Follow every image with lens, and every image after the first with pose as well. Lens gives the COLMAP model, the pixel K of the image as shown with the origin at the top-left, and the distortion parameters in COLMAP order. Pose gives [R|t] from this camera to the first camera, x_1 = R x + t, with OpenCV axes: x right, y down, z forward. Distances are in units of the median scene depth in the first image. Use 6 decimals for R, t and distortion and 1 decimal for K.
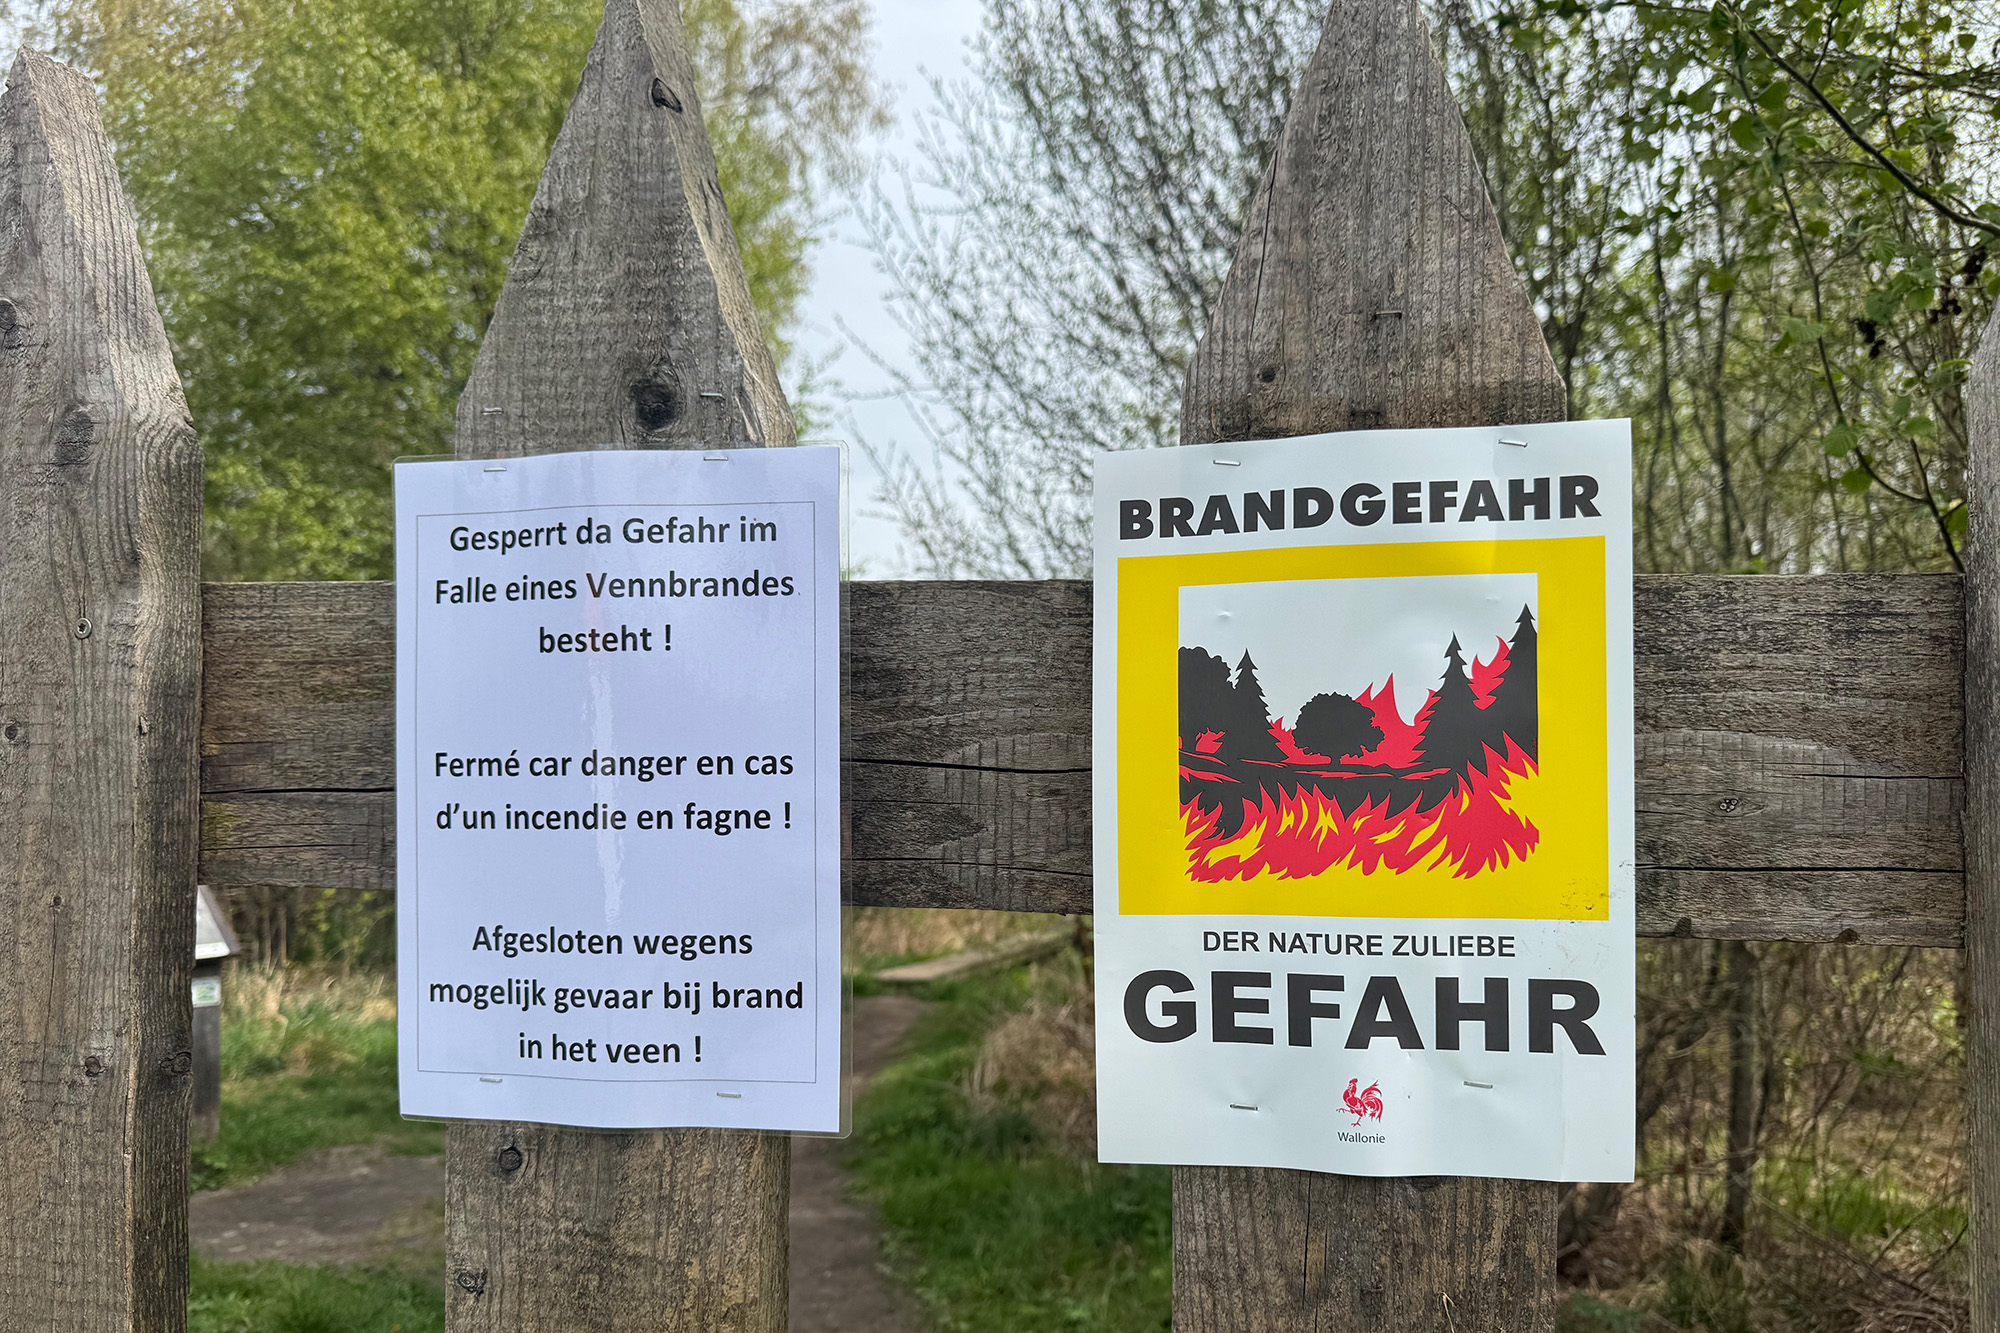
lens RADIAL K [[1432.0, 0, 1041.8], [0, 1432.0, 670.9], [0, 0, 1]] dist [0.070238, -0.123335]
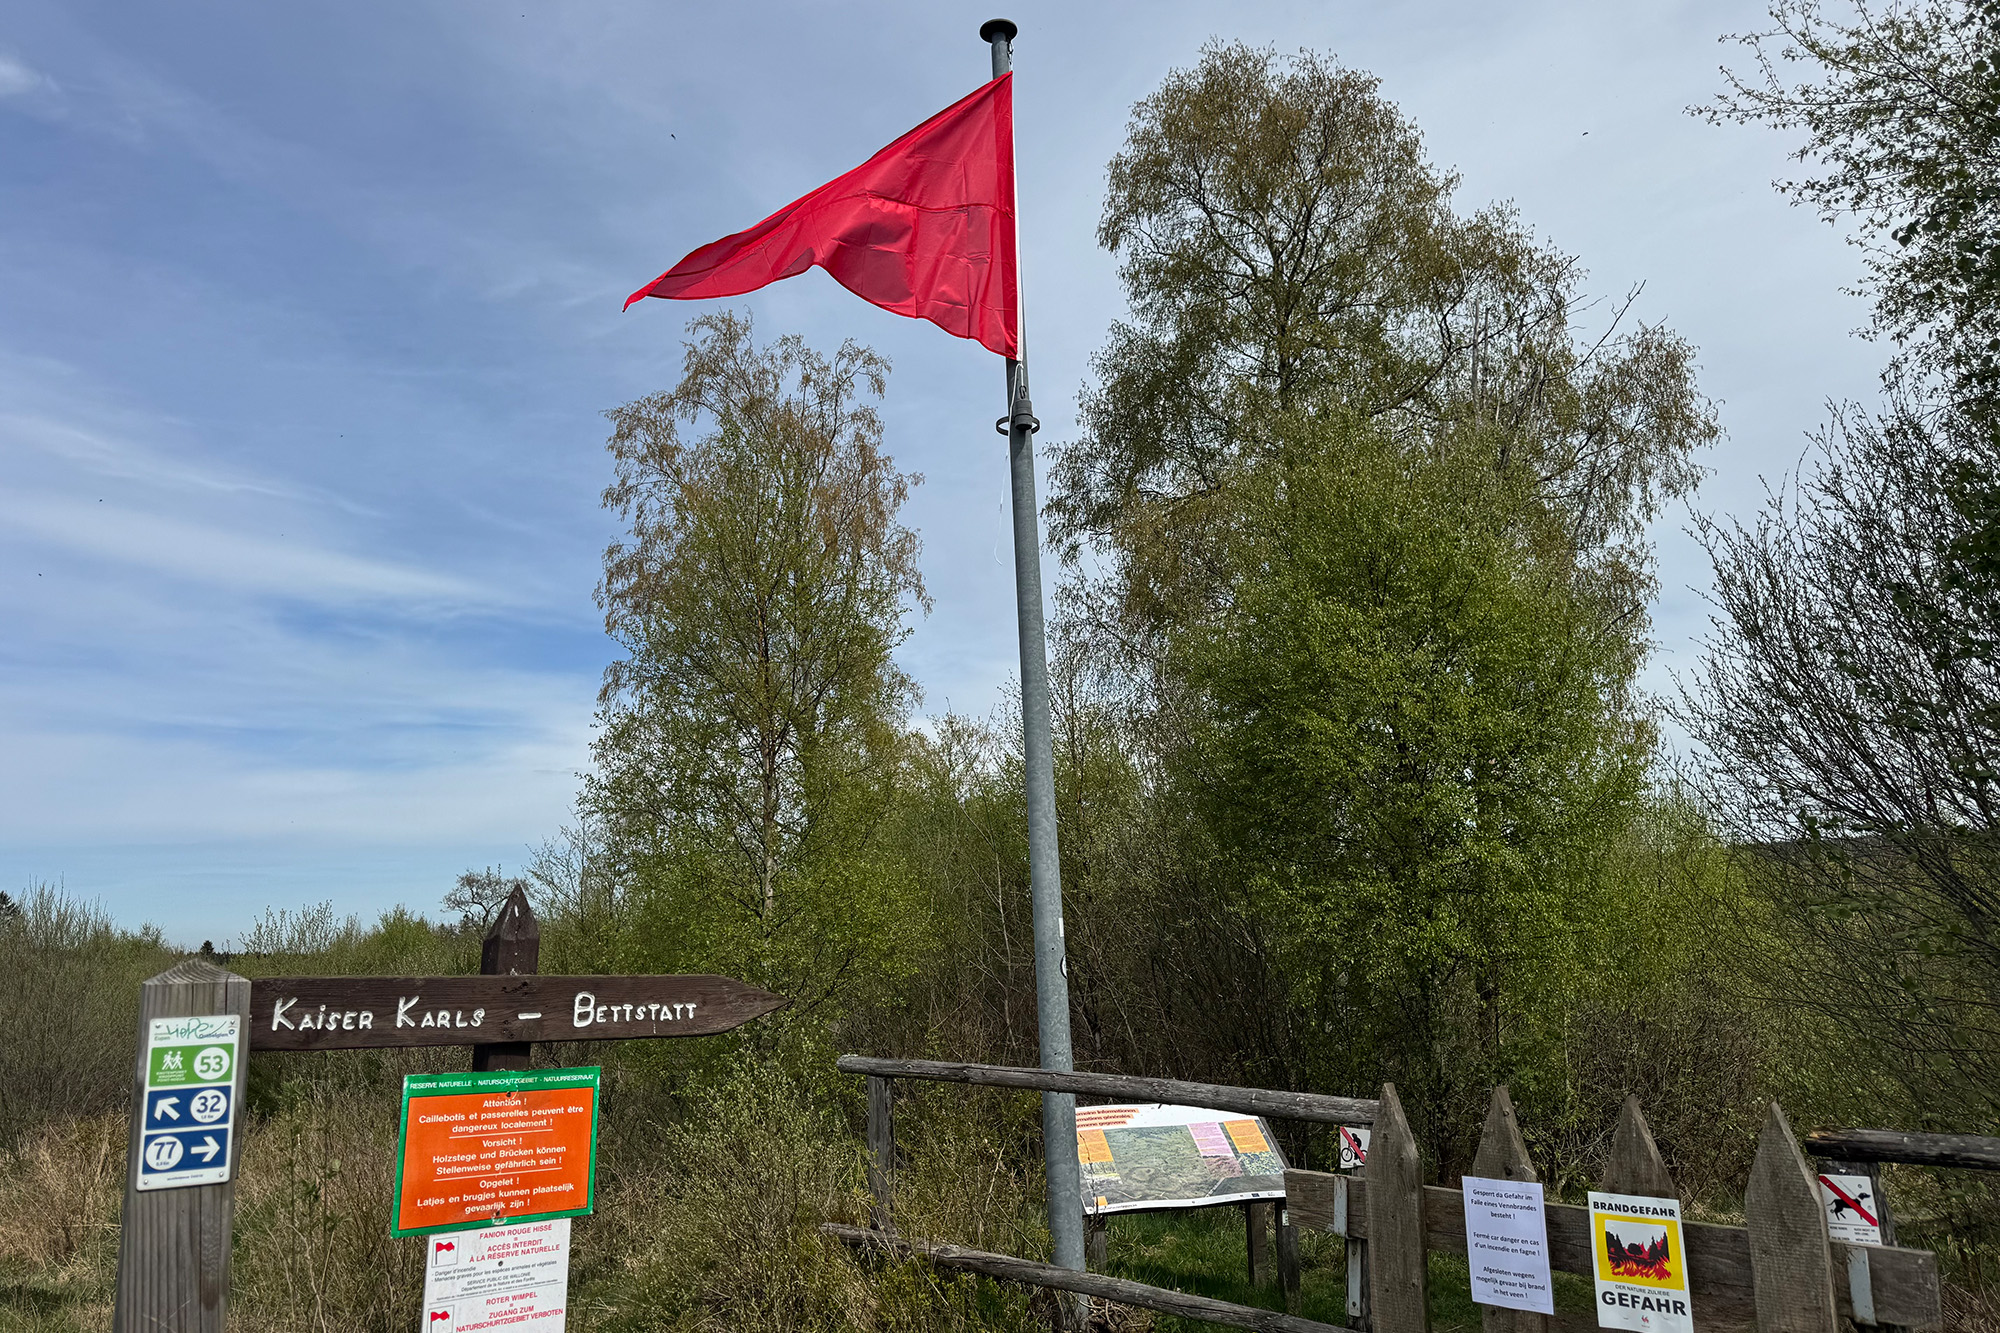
lens RADIAL K [[1432.0, 0, 1041.8], [0, 1432.0, 670.9], [0, 0, 1]] dist [0.070238, -0.123335]
pose [[0.823717, -0.115105, -0.555195, 1.608592], [0.038720, 0.988311, -0.147453, -1.378054], [0.565677, 0.099962, 0.818545, -4.896036]]
